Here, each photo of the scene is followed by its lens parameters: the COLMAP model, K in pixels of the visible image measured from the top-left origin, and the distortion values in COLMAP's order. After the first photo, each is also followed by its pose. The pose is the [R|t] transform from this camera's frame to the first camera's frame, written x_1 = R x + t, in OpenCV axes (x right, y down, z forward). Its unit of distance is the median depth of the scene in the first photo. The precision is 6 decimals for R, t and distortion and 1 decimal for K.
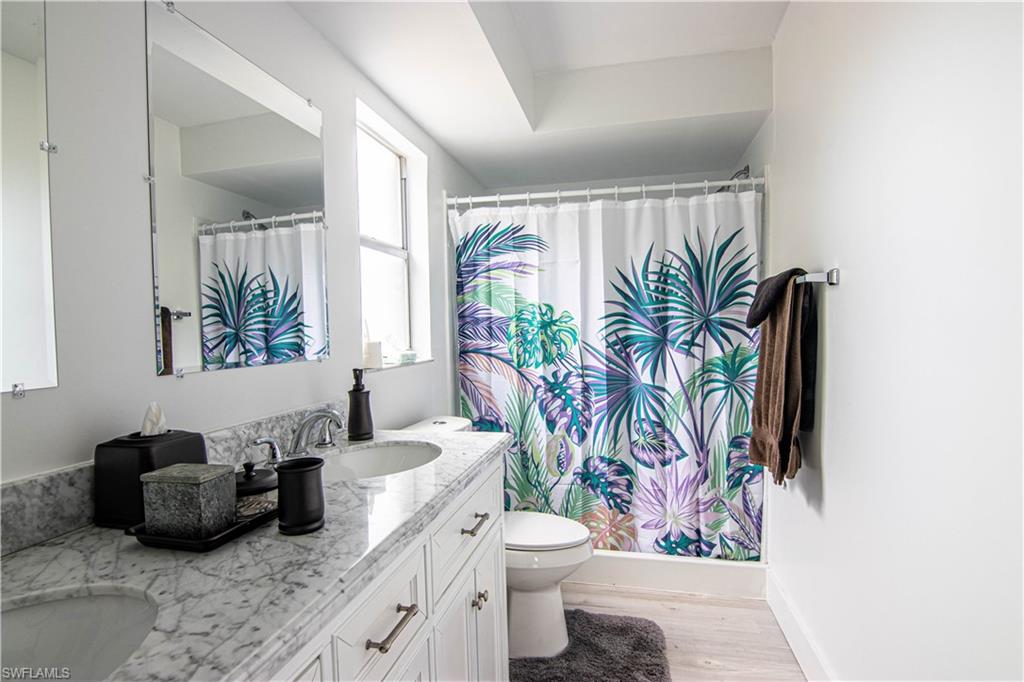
lens RADIAL K [[523.6, 0, 513.5], [0, 523.6, 340.6], [0, 0, 1]] dist [-0.005744, -0.008380]
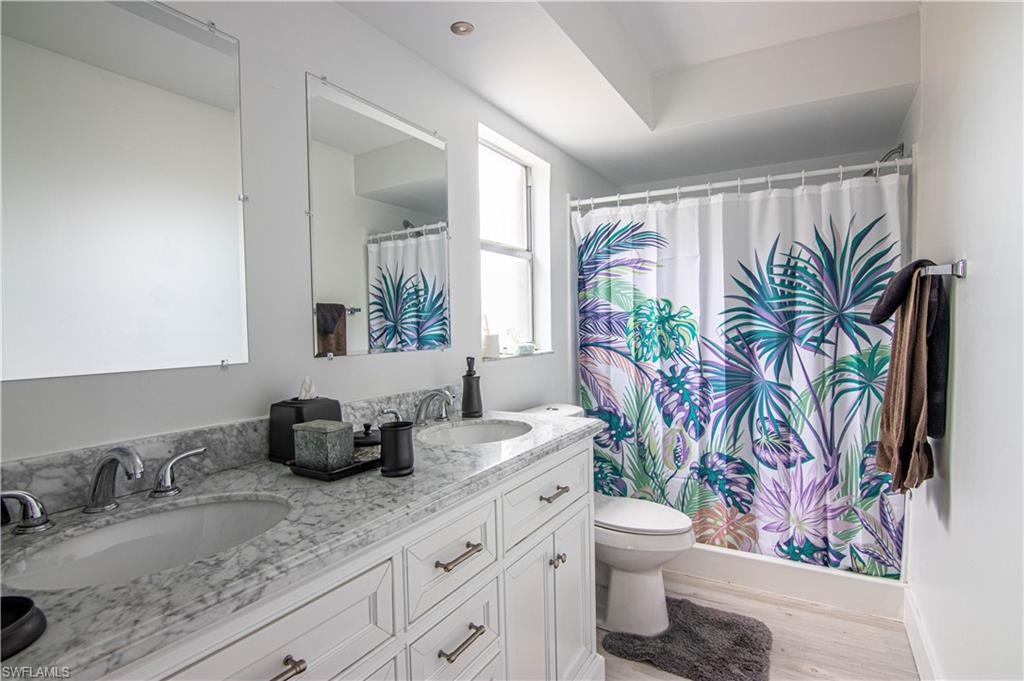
lens RADIAL K [[523.6, 0, 515.1], [0, 523.6, 338.2], [0, 0, 1]] dist [-0.005744, -0.008380]
pose [[0.956403, 0.013227, -0.291750, 0.087505], [-0.011115, 0.999899, 0.008897, -0.000150], [0.291838, -0.005266, 0.956453, -0.060577]]
